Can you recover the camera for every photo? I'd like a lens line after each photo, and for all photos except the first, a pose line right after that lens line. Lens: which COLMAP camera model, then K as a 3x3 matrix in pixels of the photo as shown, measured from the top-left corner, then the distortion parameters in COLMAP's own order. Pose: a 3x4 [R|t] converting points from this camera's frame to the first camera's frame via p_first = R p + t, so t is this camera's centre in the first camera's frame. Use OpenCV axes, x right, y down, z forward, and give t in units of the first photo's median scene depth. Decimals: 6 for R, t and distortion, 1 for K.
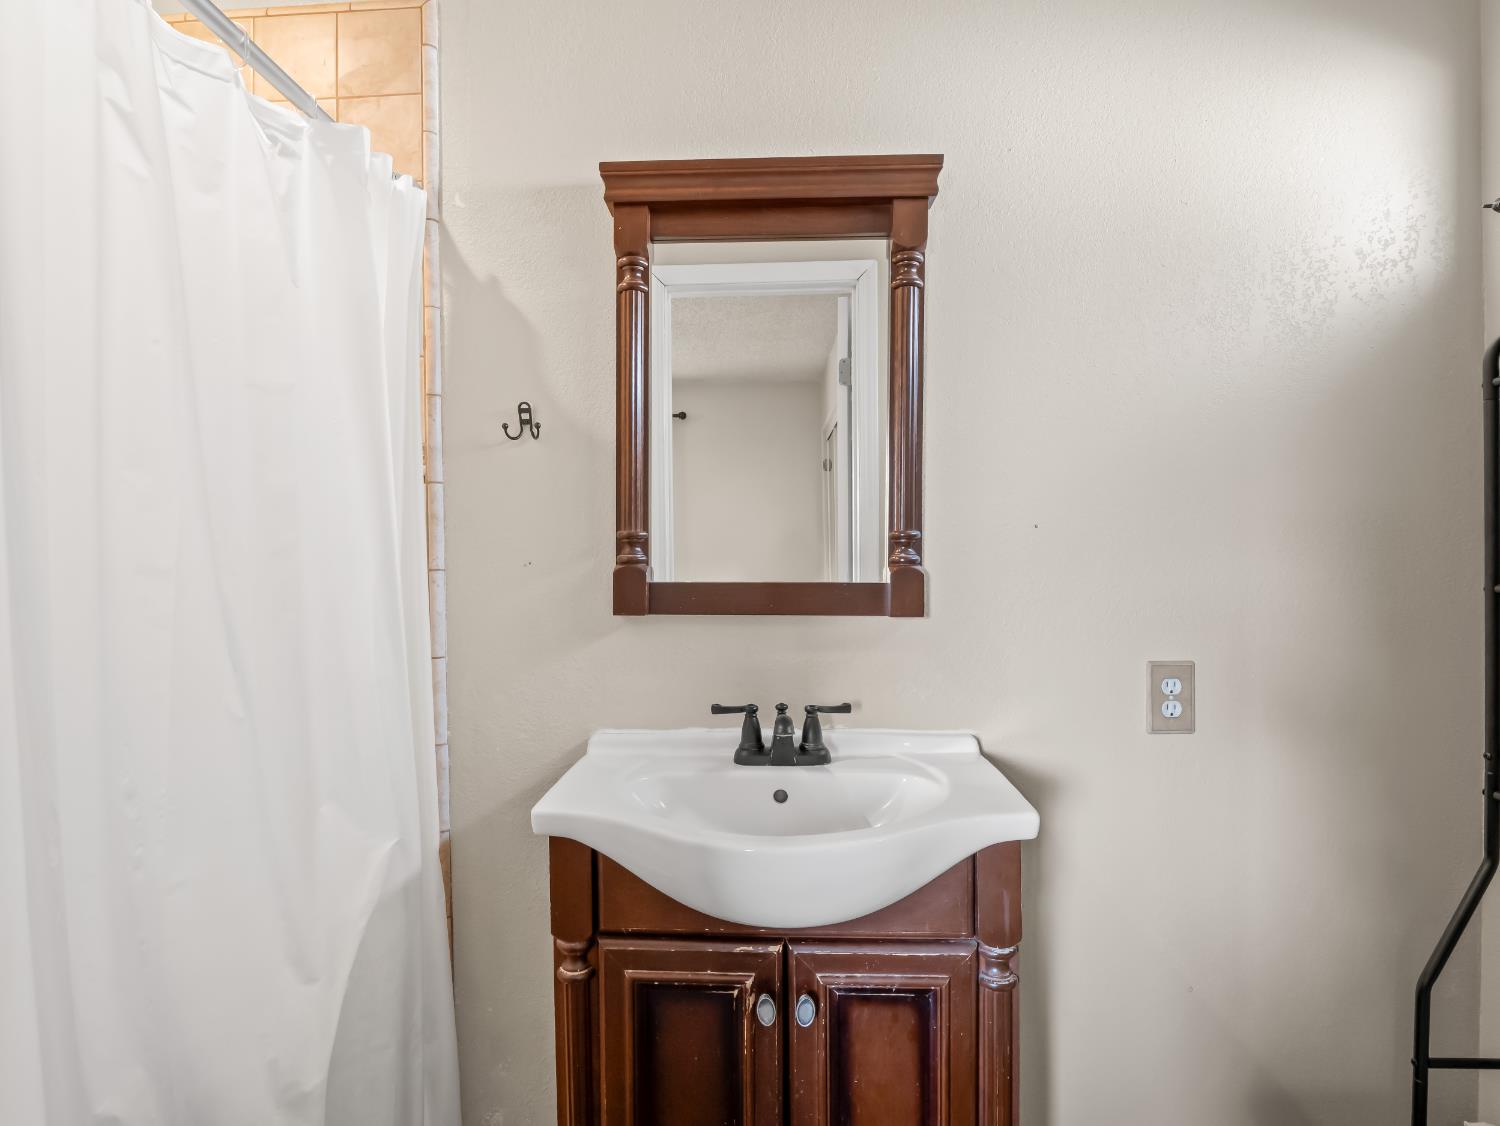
lens RADIAL K [[724.4, 0, 749.2], [0, 724.4, 557.6], [0, 0, 1]] dist [-0.015766, -0.001839]
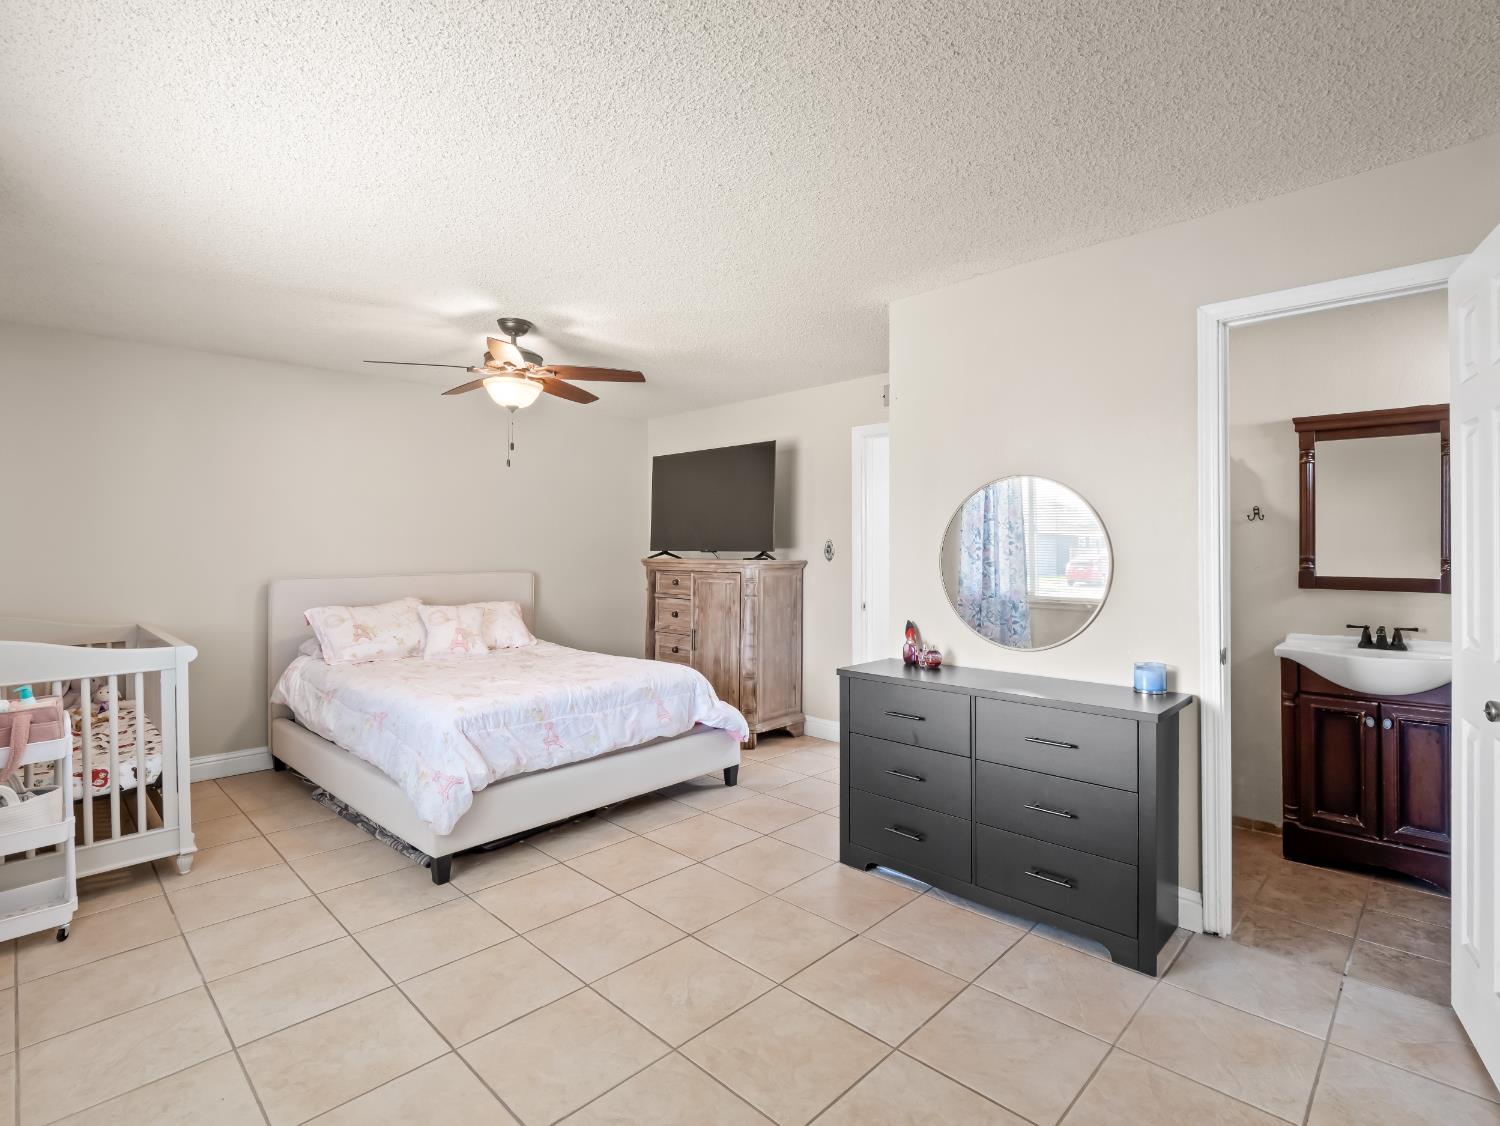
lens RADIAL K [[724.4, 0, 765.6], [0, 724.4, 542.8], [0, 0, 1]] dist [-0.015766, -0.001839]
pose [[0.750317, -0.003964, -0.661066, 0.082927], [-0.008048, 0.999853, -0.015131, -0.030604], [0.661029, 0.016673, 0.750175, -2.279265]]
